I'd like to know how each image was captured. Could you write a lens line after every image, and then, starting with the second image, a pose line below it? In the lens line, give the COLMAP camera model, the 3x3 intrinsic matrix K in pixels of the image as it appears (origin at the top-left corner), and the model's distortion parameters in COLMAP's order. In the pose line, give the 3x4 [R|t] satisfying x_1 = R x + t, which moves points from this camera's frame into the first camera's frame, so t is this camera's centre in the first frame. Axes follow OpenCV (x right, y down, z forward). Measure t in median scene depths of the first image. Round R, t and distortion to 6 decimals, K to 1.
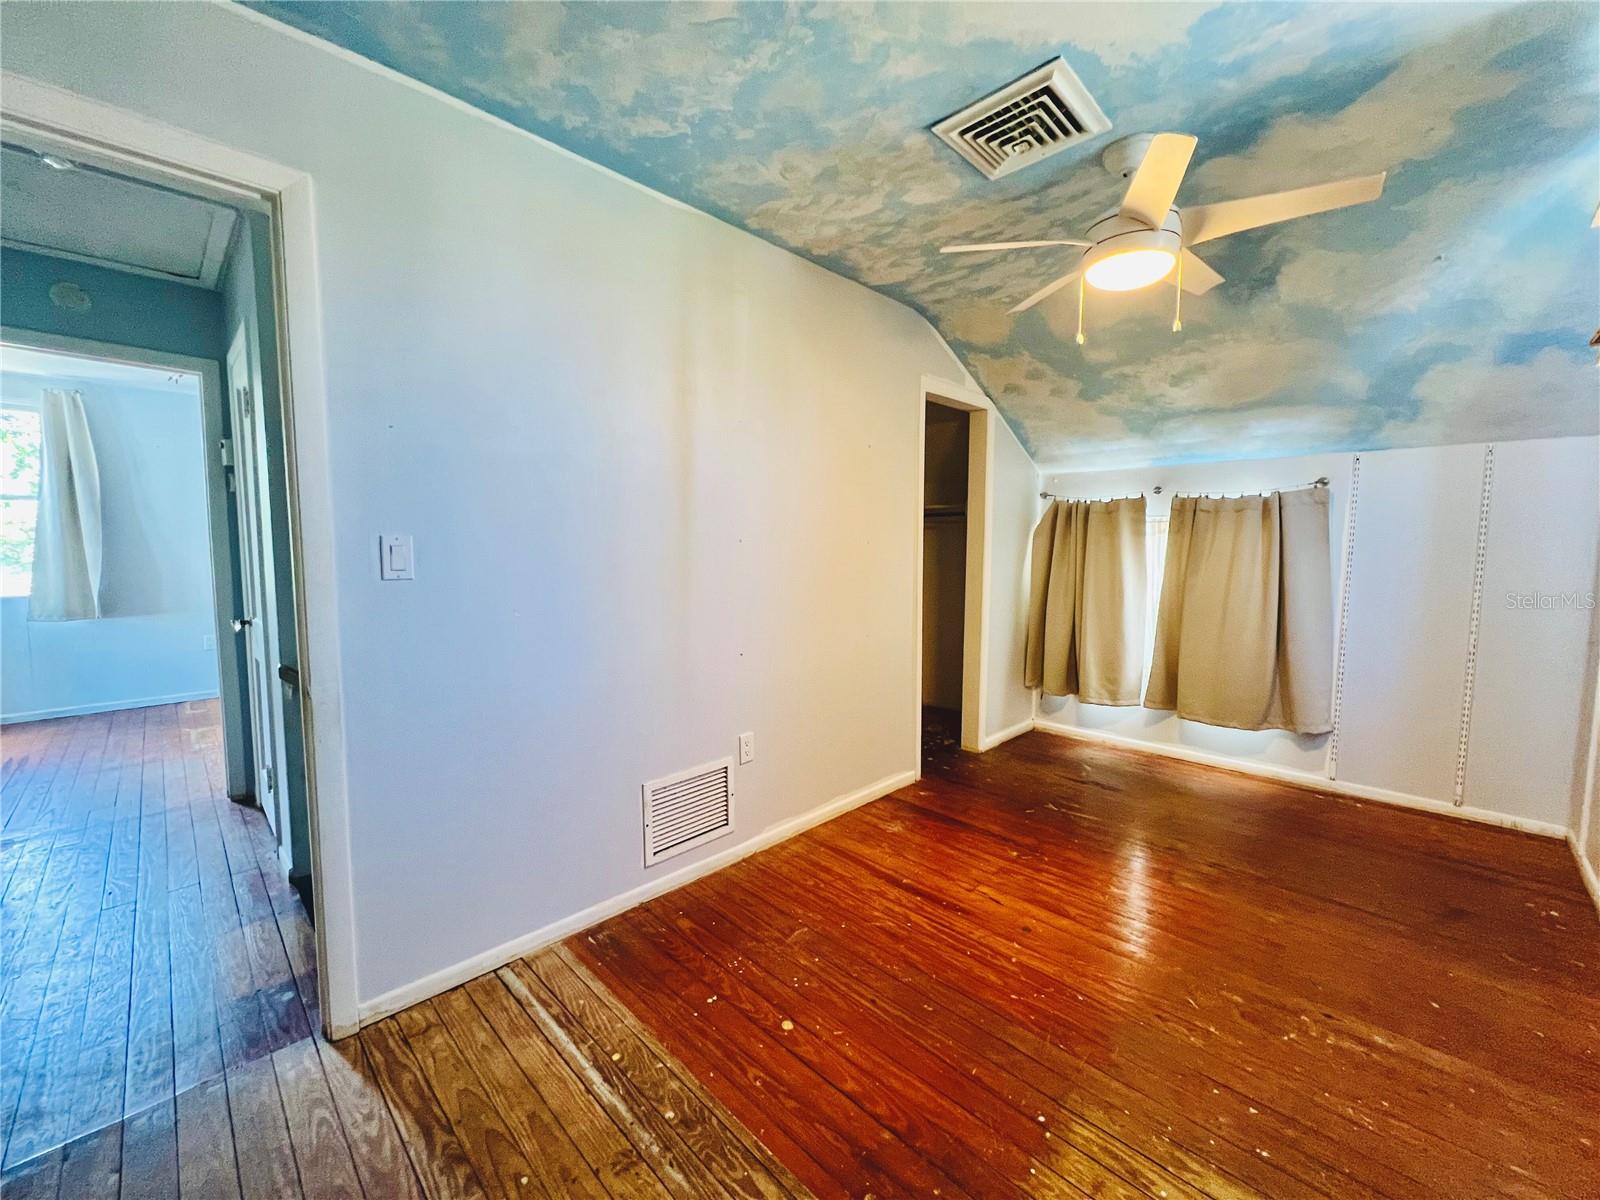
lens RADIAL K [[640.5, 0, 793.6], [0, 640.5, 596.6], [0, 0, 1]] dist [-0.002926, 0.000834]
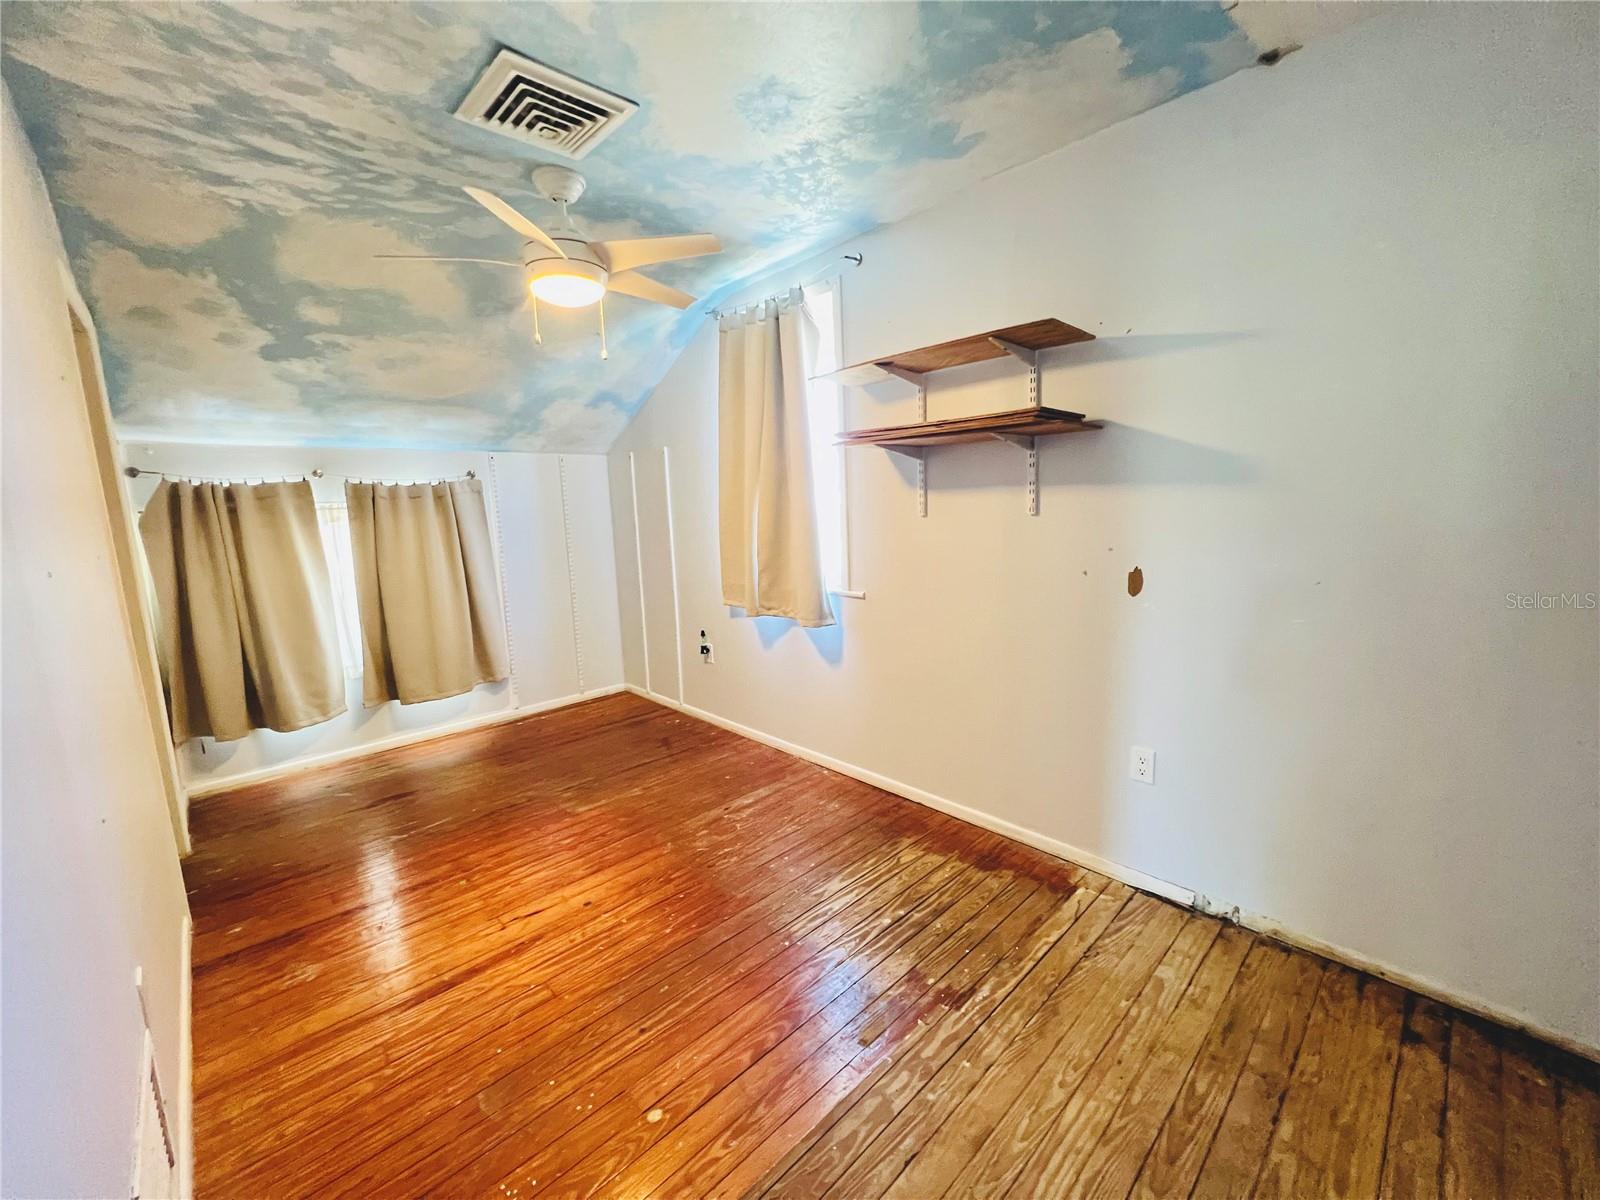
lens RADIAL K [[640.5, 0, 803.7], [0, 640.5, 596.0], [0, 0, 1]] dist [-0.002926, 0.000834]
pose [[0.019494, -0.150637, 0.988397, -0.431555], [0.114721, 0.982392, 0.147459, -0.066962], [-0.993206, 0.110515, 0.036432, 0.401363]]
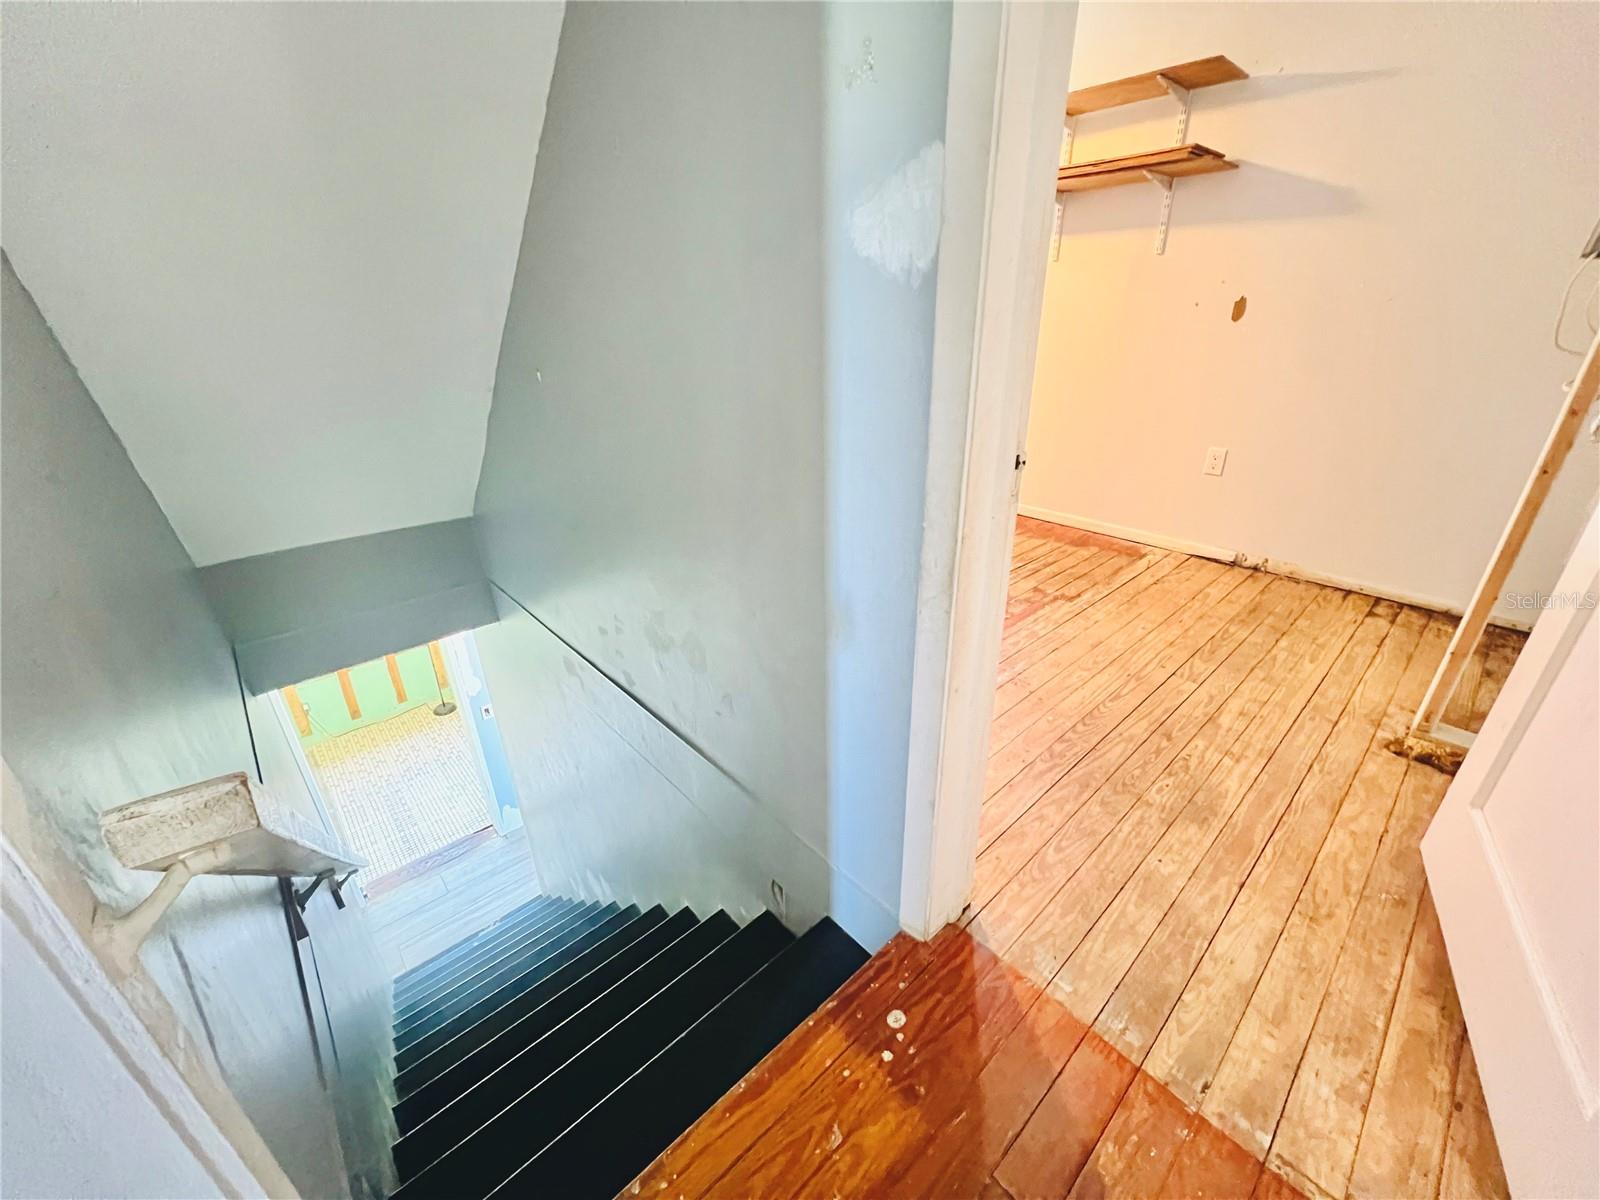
lens RADIAL K [[640.5, 0, 801.9], [0, 640.5, 599.0], [0, 0, 1]] dist [-0.002926, 0.000834]
pose [[0.047008, -0.422772, 0.905016, -0.724514], [0.101749, 0.903332, 0.416700, -0.002908], [-0.993699, 0.072496, 0.085480, 0.618876]]
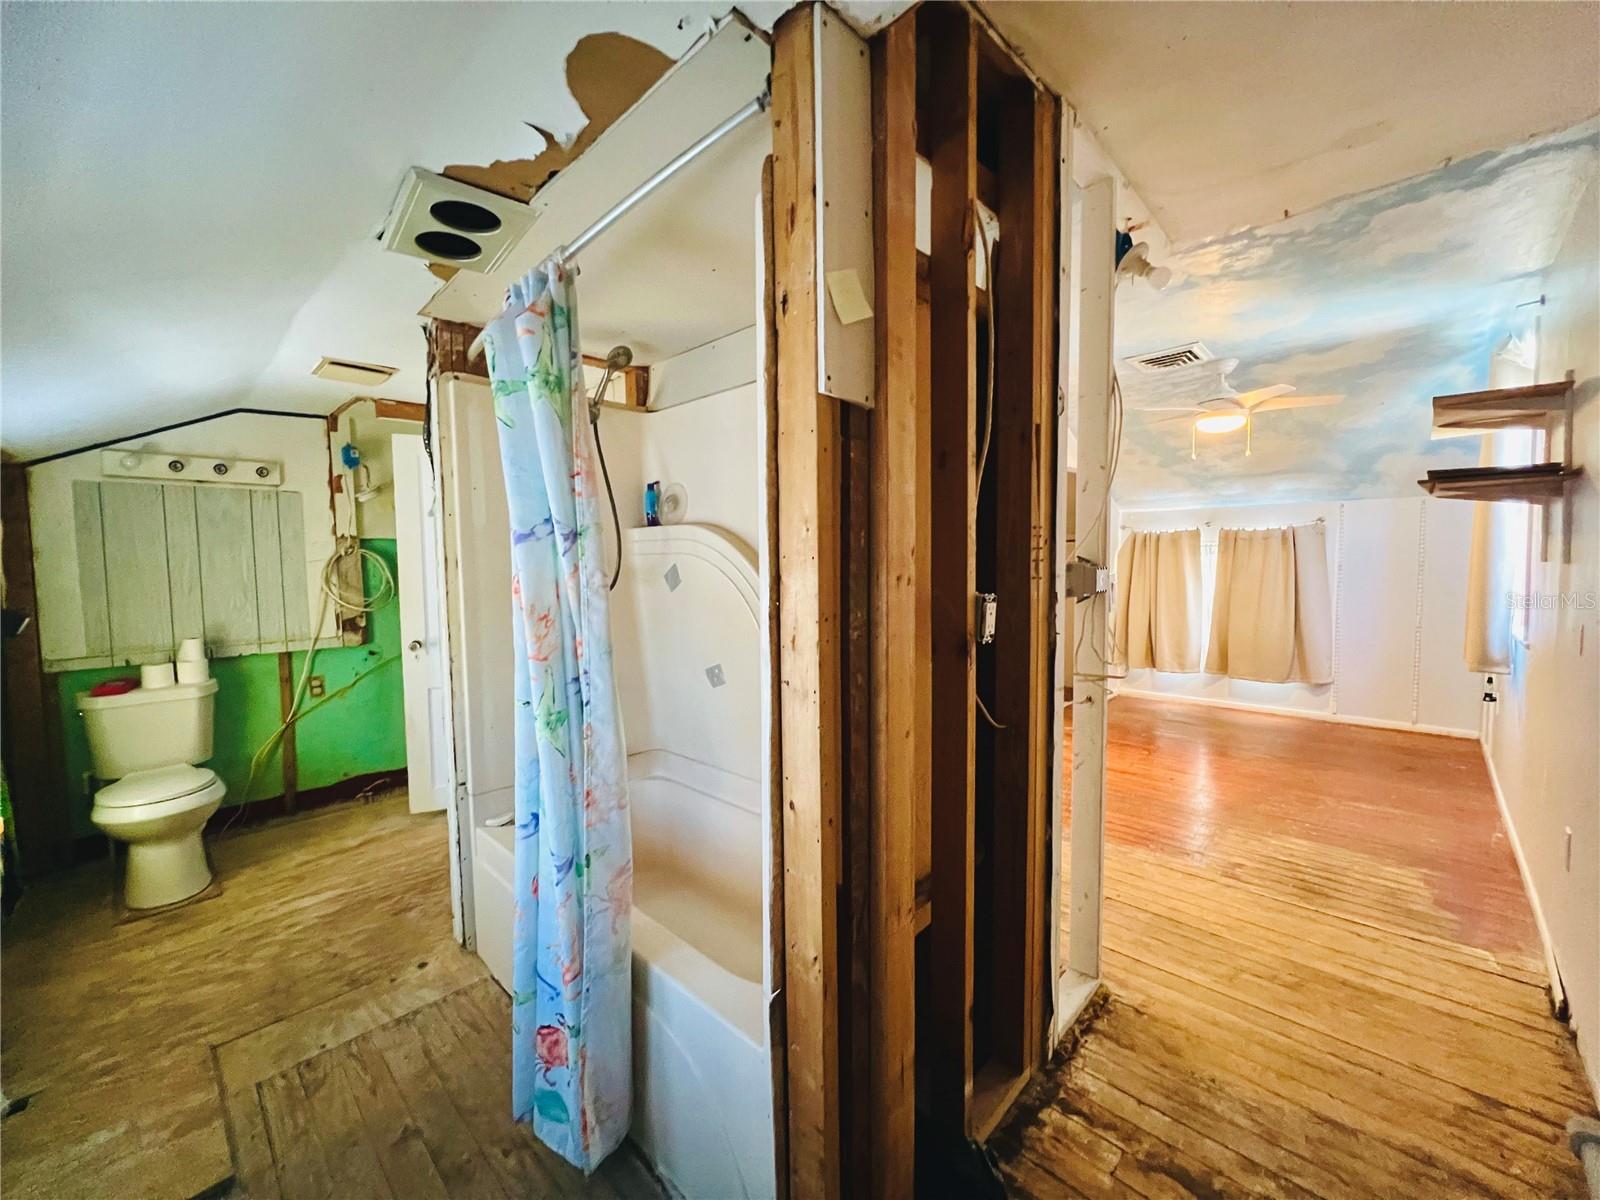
lens RADIAL K [[640.5, 0, 793.2], [0, 640.5, 595.1], [0, 0, 1]] dist [-0.002926, 0.000834]
pose [[0.999805, -0.017657, 0.008882, -0.516736], [0.017886, 0.999491, -0.026415, 0.022141], [-0.008412, 0.026569, 0.999612, -0.588780]]
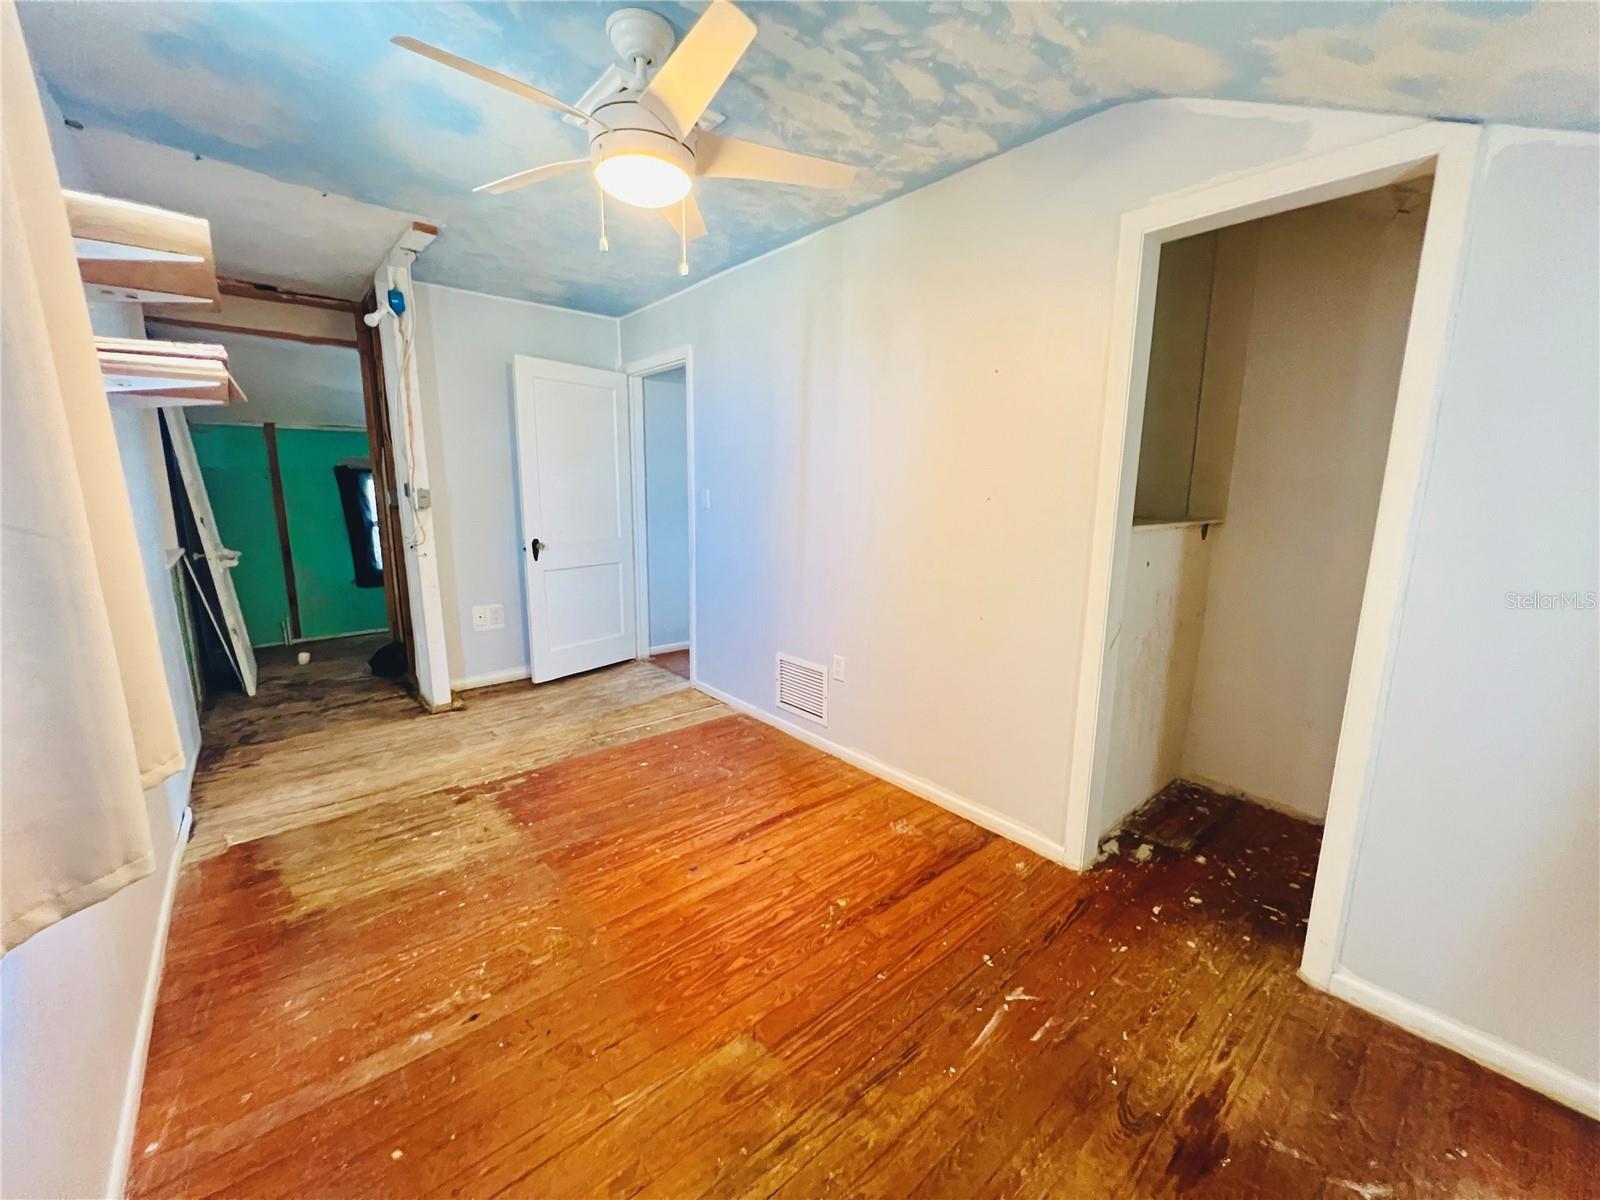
lens RADIAL K [[640.5, 0, 801.5], [0, 640.5, 594.6], [0, 0, 1]] dist [-0.002926, 0.000834]
pose [[-0.079318, 0.170134, -0.982223, 0.951219], [-0.089803, 0.980102, 0.177019, -0.091404], [0.992796, 0.102247, -0.062462, 0.869157]]
